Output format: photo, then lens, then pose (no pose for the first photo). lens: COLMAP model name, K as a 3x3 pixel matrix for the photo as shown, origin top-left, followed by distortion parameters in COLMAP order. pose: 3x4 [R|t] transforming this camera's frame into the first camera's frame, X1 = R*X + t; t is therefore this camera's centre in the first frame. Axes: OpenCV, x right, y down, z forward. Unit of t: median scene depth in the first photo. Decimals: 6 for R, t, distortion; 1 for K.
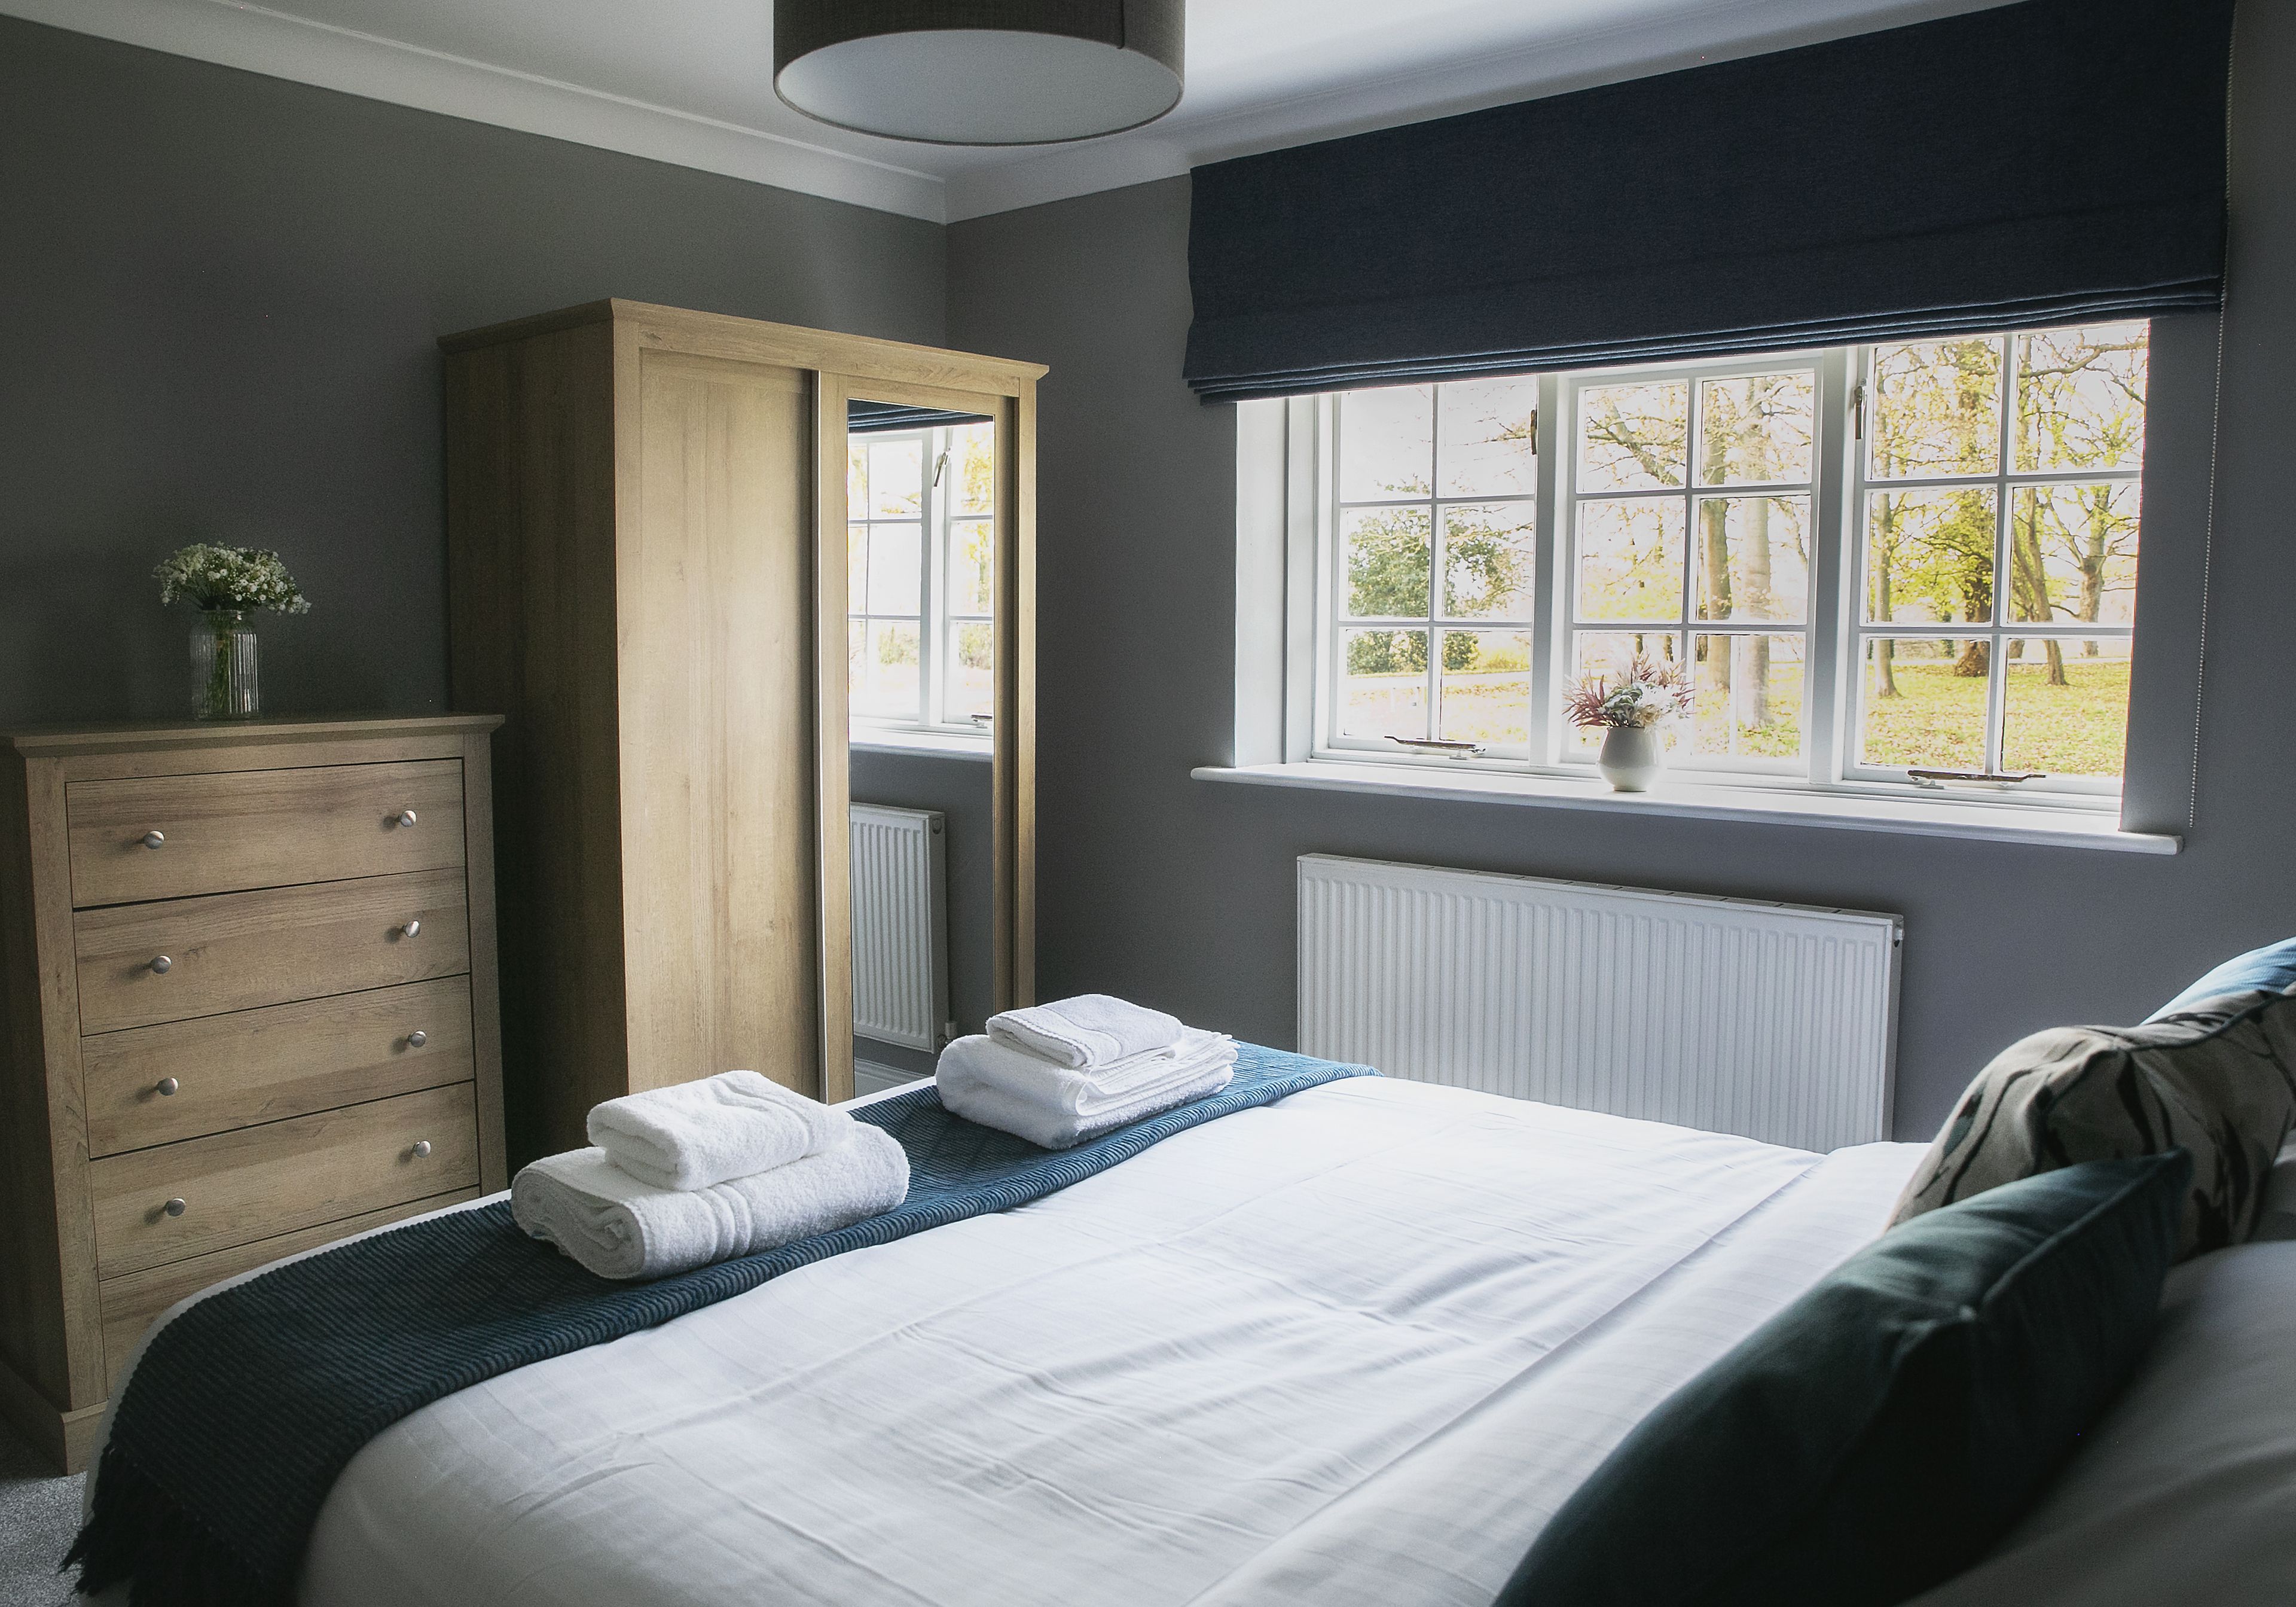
lens RADIAL K [[1804.2, 0, 1148.0], [0, 1804.2, 803.5], [0, 0, 1]] dist [-0.004857, -0.002749]
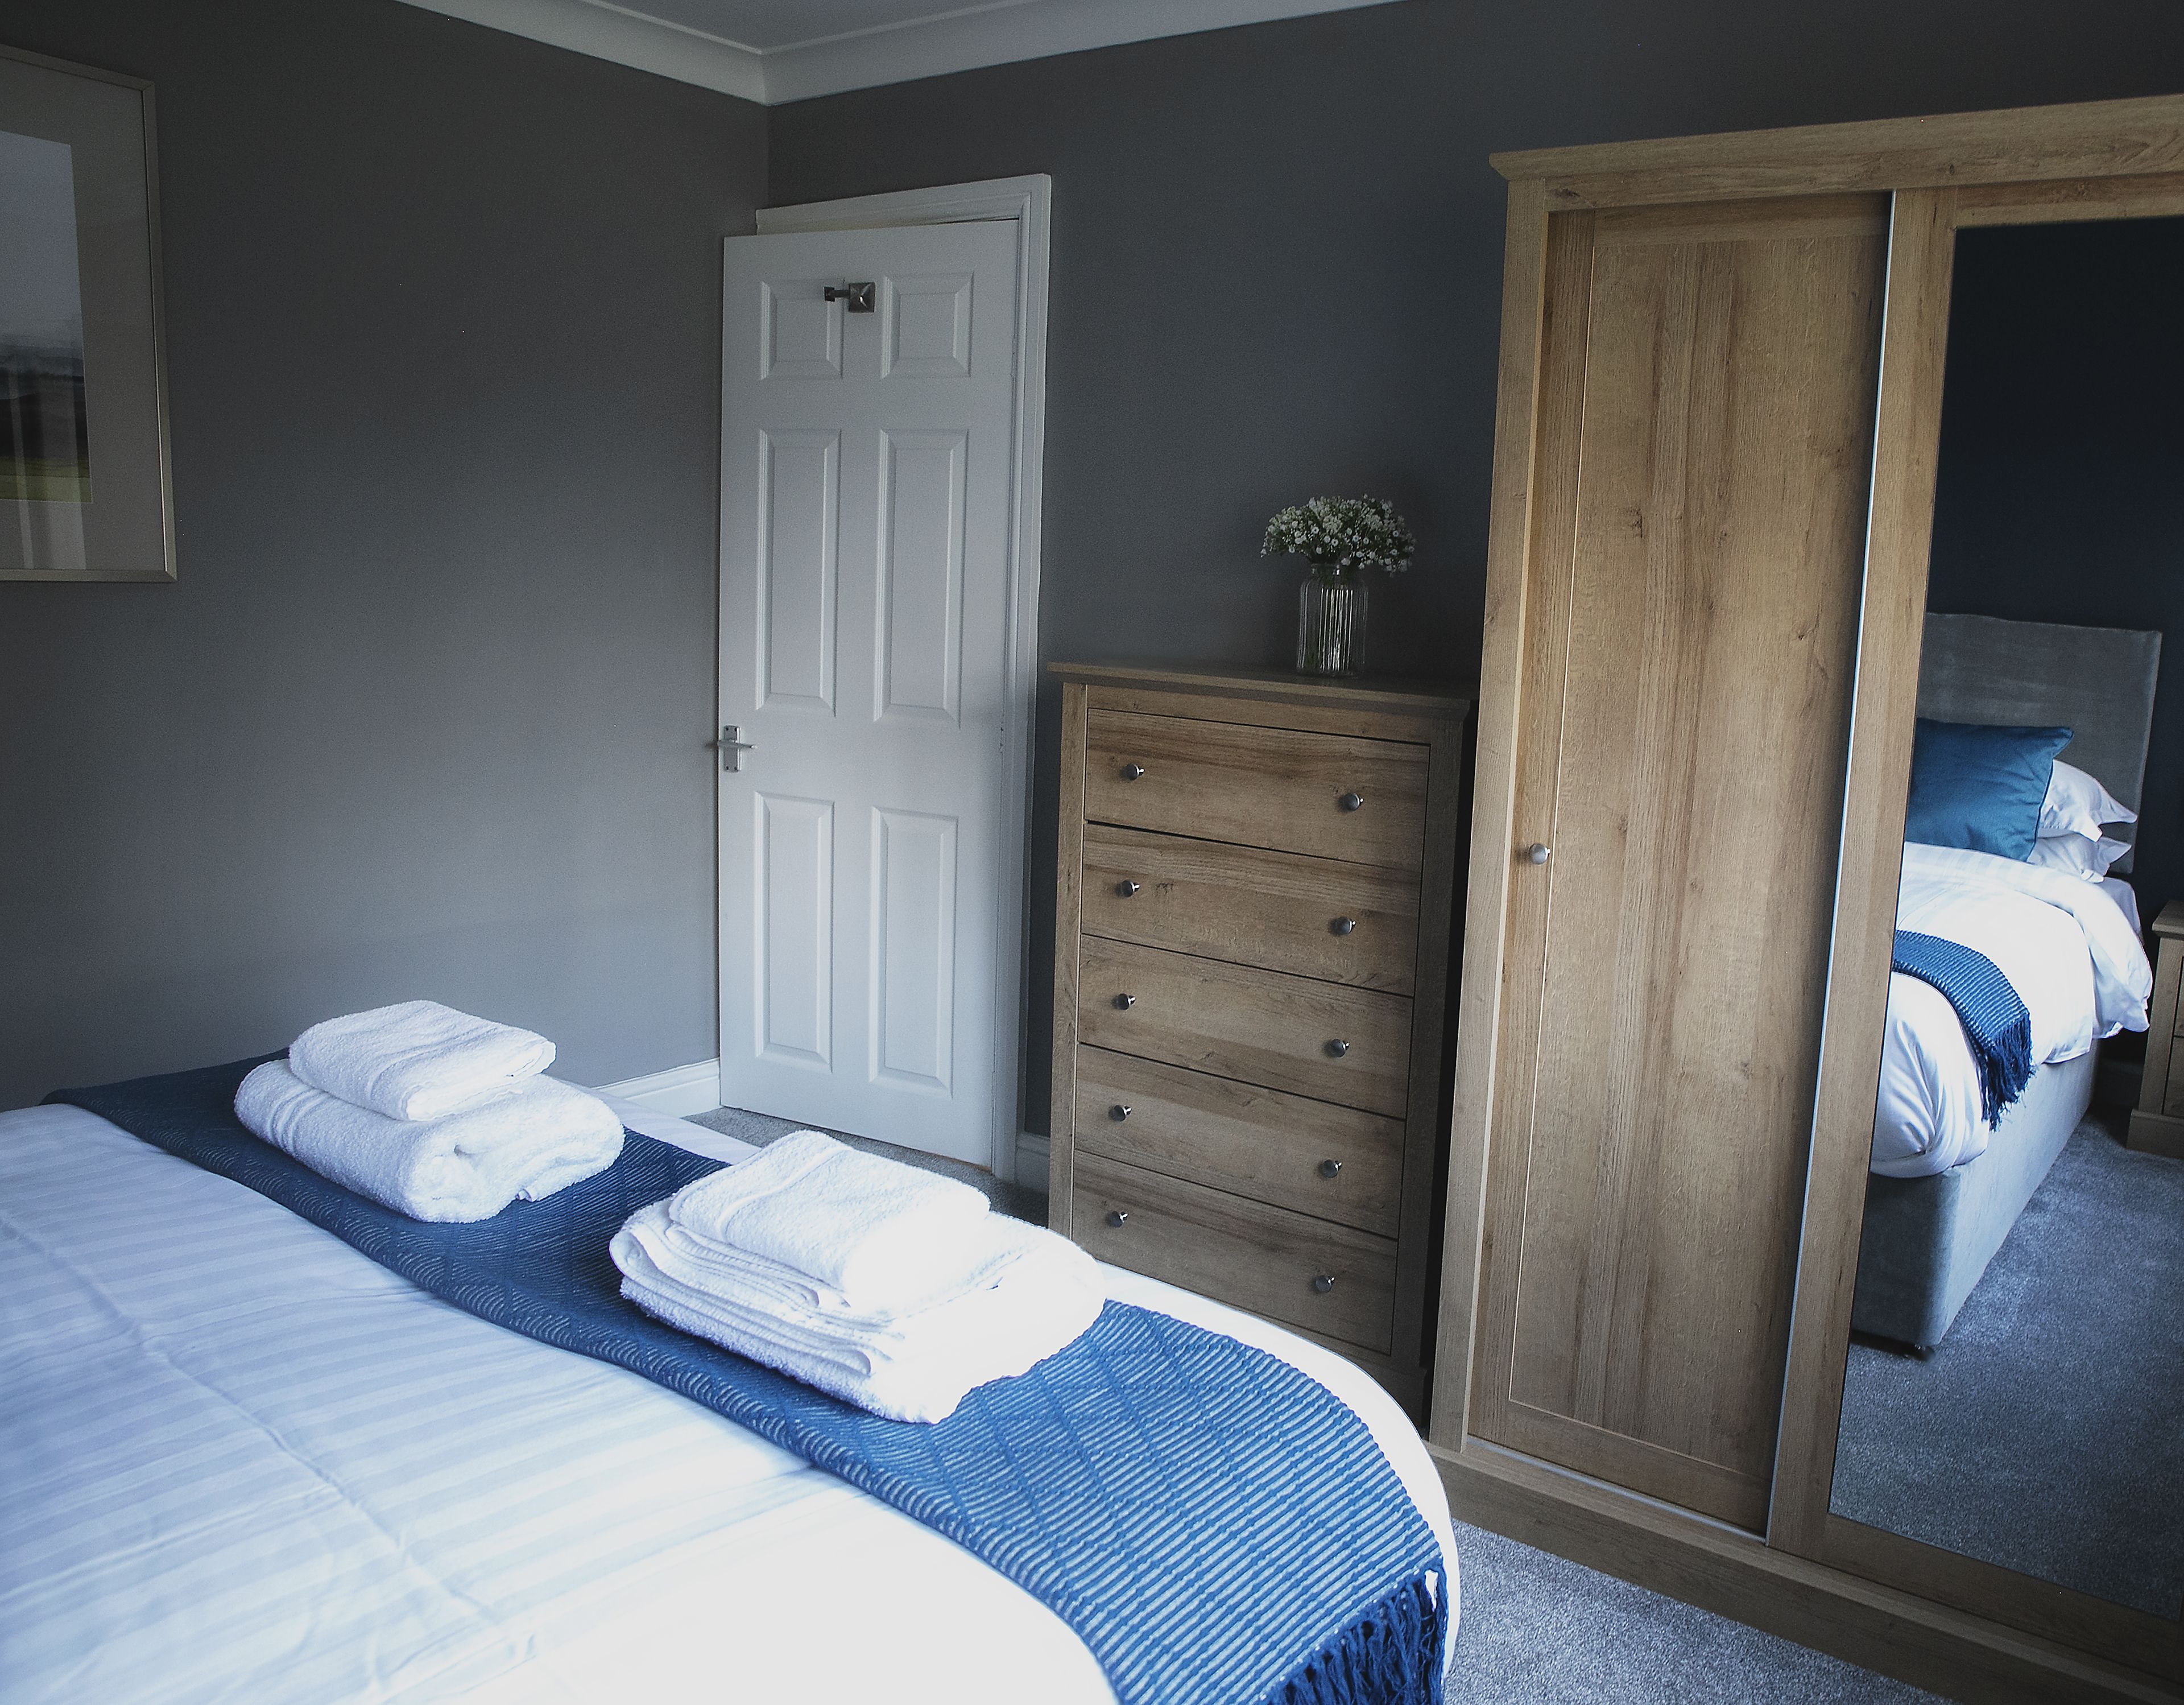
lens RADIAL K [[1805.0, 0, 1092.0], [0, 1805.0, 852.5], [0, 0, 1]] dist [-0.172512, 0.203513]
pose [[0.055198, 0.167582, -0.984312, 0.449289], [-0.141830, 0.977134, 0.158407, -0.087878], [0.988351, 0.130861, 0.077704, 0.798607]]
